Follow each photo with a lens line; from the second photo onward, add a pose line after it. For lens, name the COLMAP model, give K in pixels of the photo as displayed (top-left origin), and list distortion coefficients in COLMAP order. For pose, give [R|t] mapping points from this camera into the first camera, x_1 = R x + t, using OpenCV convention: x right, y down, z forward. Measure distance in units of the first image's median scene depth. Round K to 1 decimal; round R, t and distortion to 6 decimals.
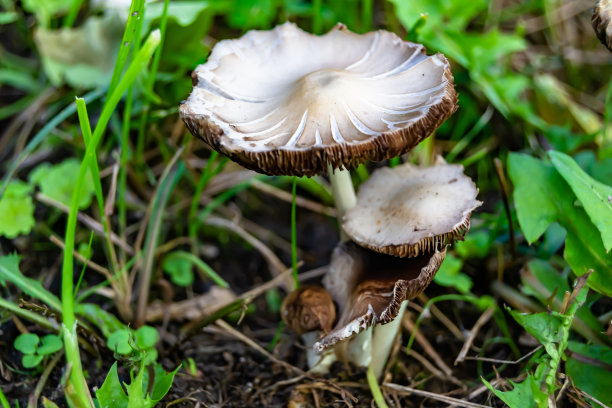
lens RADIAL K [[1329.3, 0, 306.0], [0, 1329.3, 204.0], [0, 0, 1]] dist [-0.023745, -0.304737]
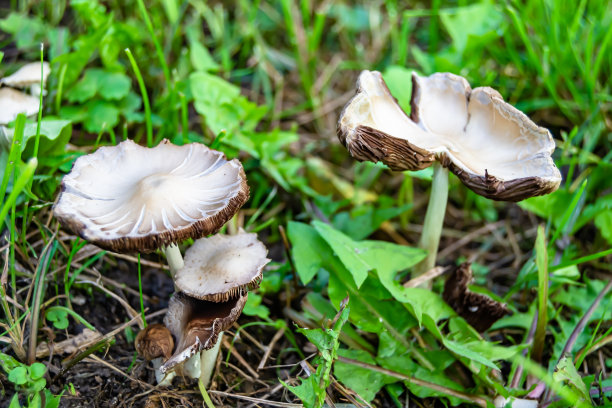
lens RADIAL K [[1036.0, 0, 306.0], [0, 1036.0, 204.0], [0, 0, 1]] dist [0.240984, -1.163215]
pose [[0.987687, -0.060335, 0.144338, 0.009534], [0.062357, 0.998009, -0.009519, -0.045989], [-0.143476, 0.018403, 0.989483, -0.127929]]
